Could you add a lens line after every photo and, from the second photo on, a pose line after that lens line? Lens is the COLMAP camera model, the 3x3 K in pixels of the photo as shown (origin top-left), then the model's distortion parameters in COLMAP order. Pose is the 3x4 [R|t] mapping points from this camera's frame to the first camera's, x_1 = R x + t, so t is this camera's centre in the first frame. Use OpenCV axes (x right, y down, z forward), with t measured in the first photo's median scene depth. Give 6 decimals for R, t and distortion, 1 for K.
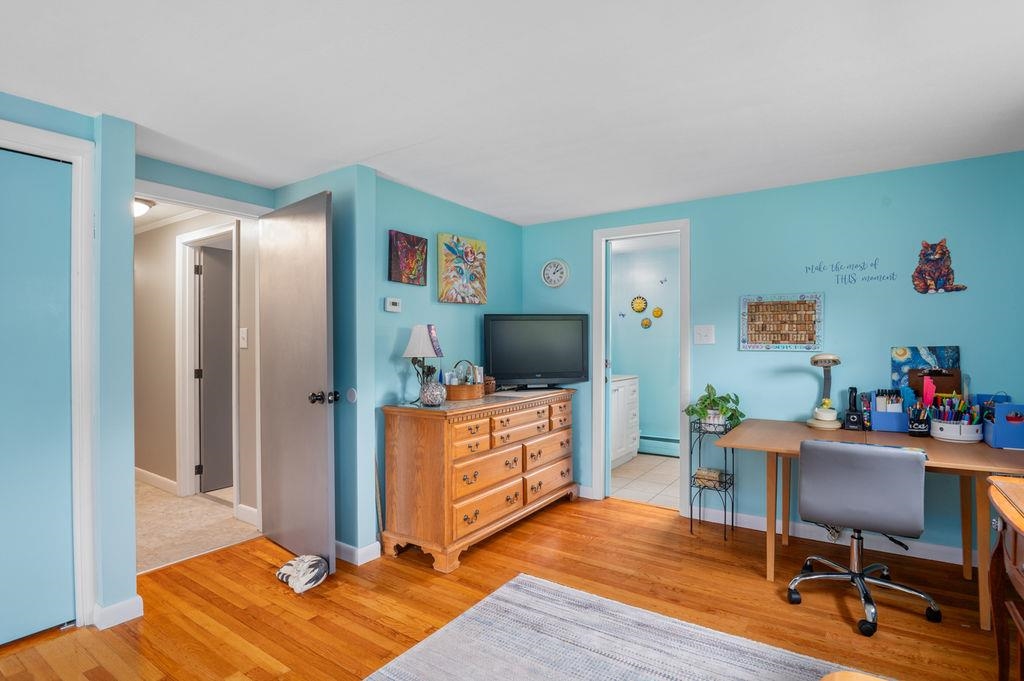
lens RADIAL K [[500.5, 0, 510.1], [0, 500.5, 342.8], [0, 0, 1]] dist [-0.021195, -0.001651]
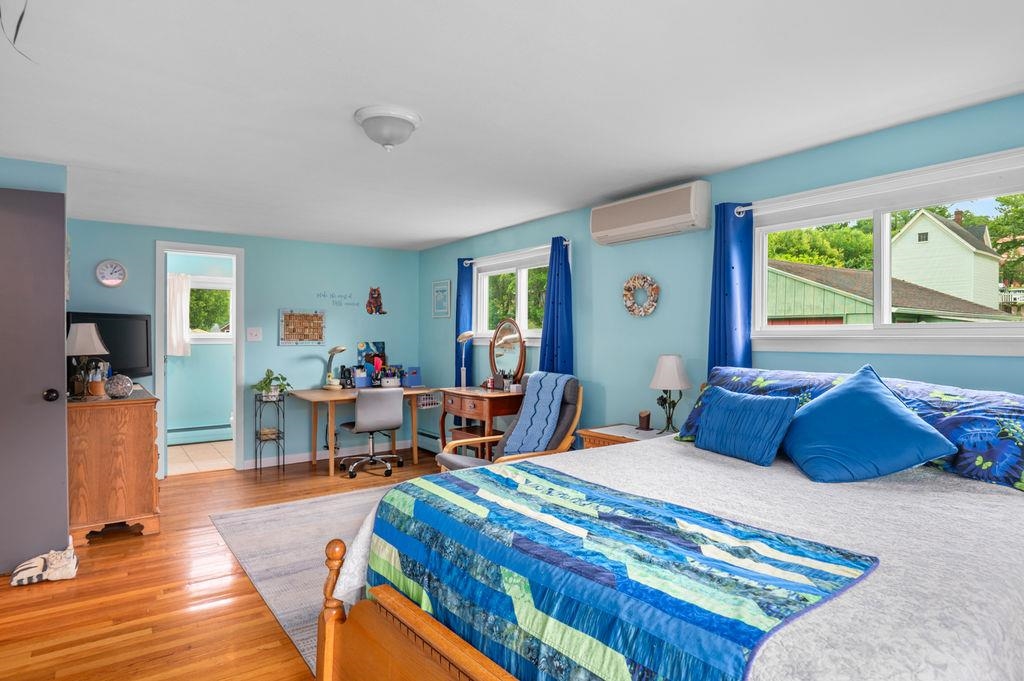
lens RADIAL K [[564.7, 0, 512.8], [0, 564.7, 340.3], [0, 0, 1]] dist [0.000272, -0.000128]
pose [[0.324278, -0.001980, 0.945960, -1.042046], [0.001886, 0.999997, 0.001447, -0.001067], [-0.945960, 0.001315, 0.324281, -0.229019]]
